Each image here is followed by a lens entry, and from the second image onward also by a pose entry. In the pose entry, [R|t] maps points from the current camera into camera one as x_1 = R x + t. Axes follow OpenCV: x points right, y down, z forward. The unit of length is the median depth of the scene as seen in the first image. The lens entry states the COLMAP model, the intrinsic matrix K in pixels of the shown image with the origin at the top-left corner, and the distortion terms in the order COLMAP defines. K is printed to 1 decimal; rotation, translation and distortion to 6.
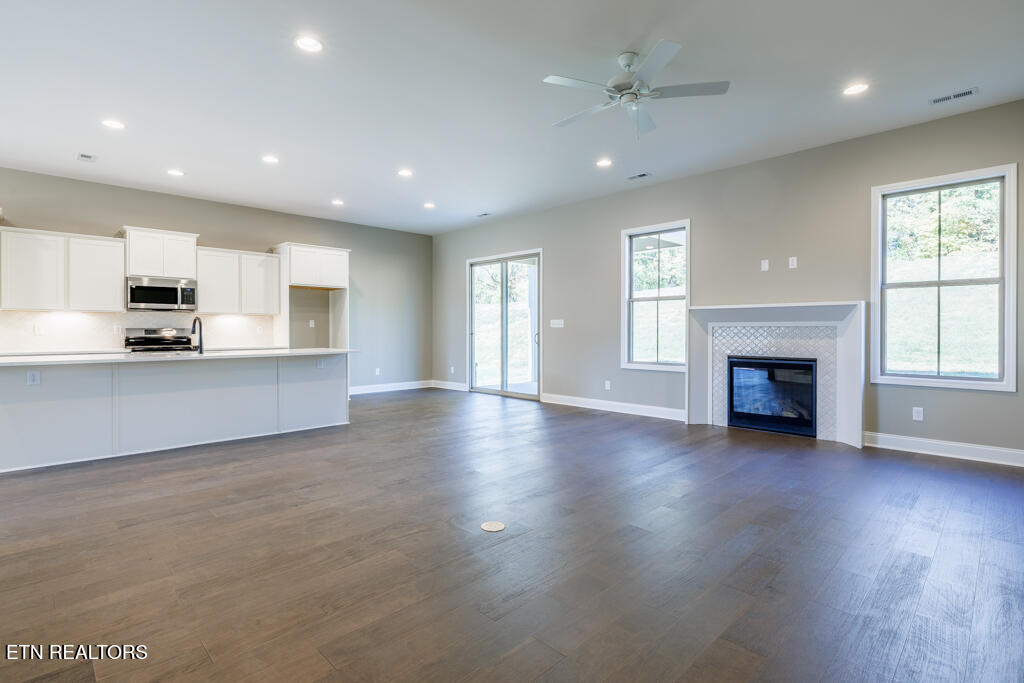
lens RADIAL K [[473.5, 0, 500.1], [0, 473.5, 333.9], [0, 0, 1]] dist [-0.002764, 0.000021]
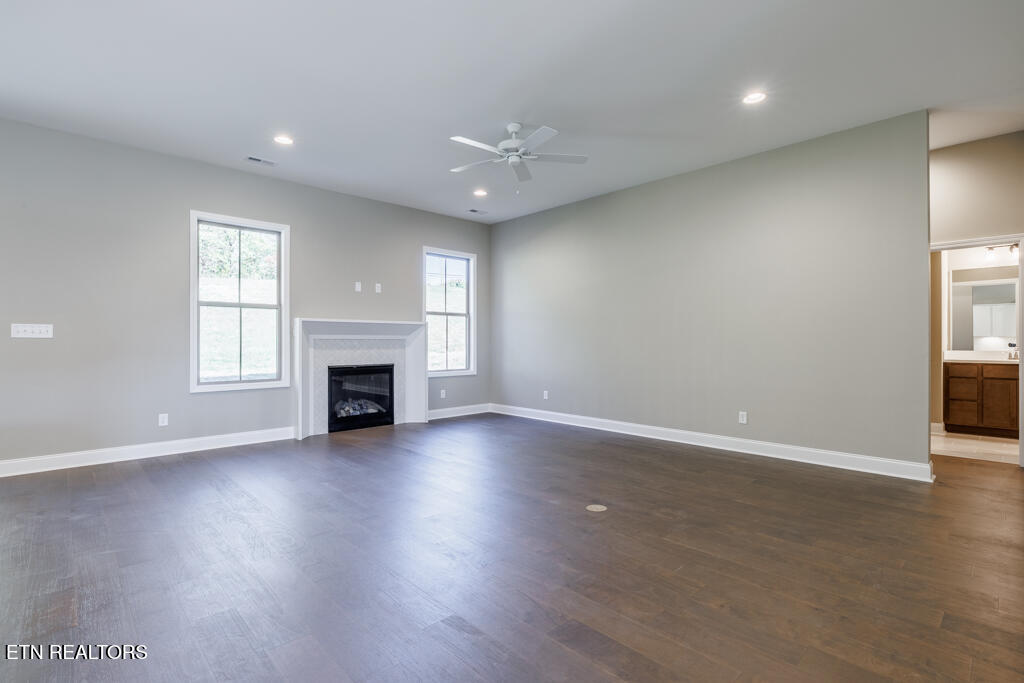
lens RADIAL K [[473.5, 0, 500.1], [0, 473.5, 333.9], [0, 0, 1]] dist [-0.002764, 0.000021]
pose [[0.049344, 0.017951, 0.998621, -0.503851], [0.010382, 0.999775, -0.018484, -0.002775], [-0.998728, 0.011280, 0.049146, 0.507004]]
